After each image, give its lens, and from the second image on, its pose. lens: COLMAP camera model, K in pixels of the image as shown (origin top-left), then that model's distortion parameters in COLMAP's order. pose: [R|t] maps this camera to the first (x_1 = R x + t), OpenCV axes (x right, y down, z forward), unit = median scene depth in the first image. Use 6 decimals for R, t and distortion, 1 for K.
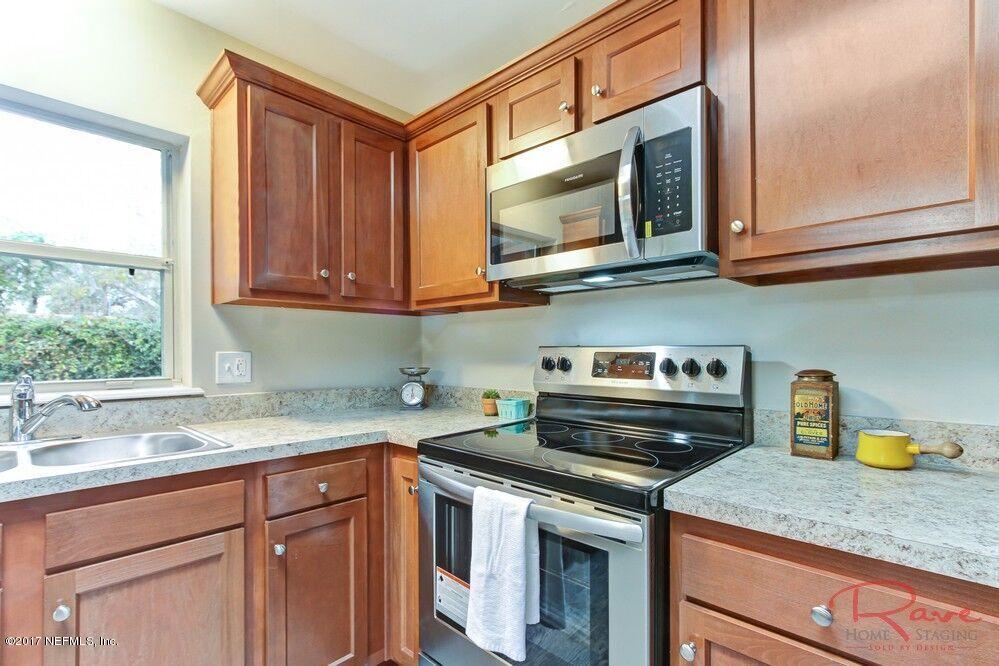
lens RADIAL K [[469.0, 0, 496.9], [0, 469.0, 347.4], [0, 0, 1]] dist [-0.002746, 0.004693]
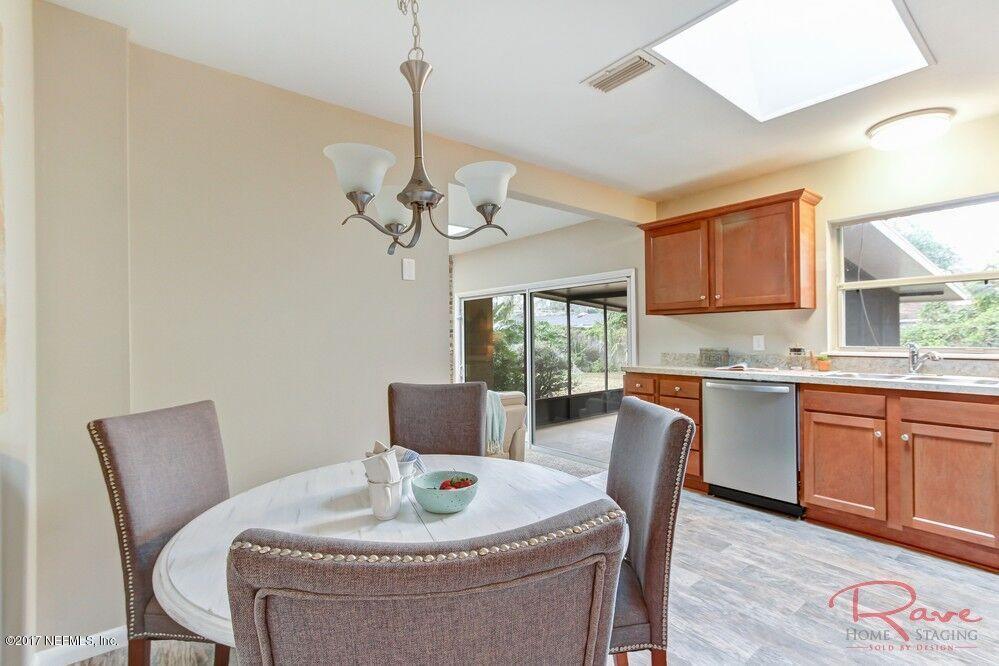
lens RADIAL K [[461.8, 0, 500.0], [0, 461.8, 338.6], [0, 0, 1]] dist [-0.001086, 0.000600]
pose [[-0.124052, 0.010490, -0.992220, 1.401432], [0.017403, 0.999813, 0.008394, -0.012589], [0.992123, -0.016227, -0.124212, -0.651819]]
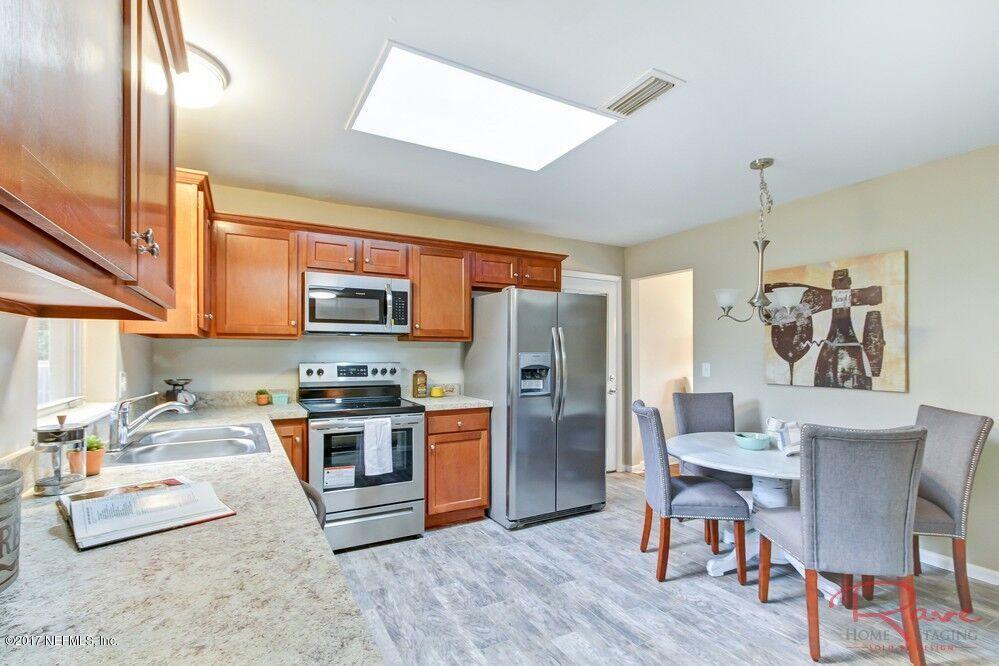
lens RADIAL K [[469.0, 0, 496.9], [0, 469.0, 347.4], [0, 0, 1]] dist [-0.002746, 0.004693]
pose [[0.295646, 0.014154, 0.955193, -2.100126], [-0.010264, 0.999880, -0.011639, -0.071973], [-0.955242, -0.006363, 0.295756, -0.410186]]
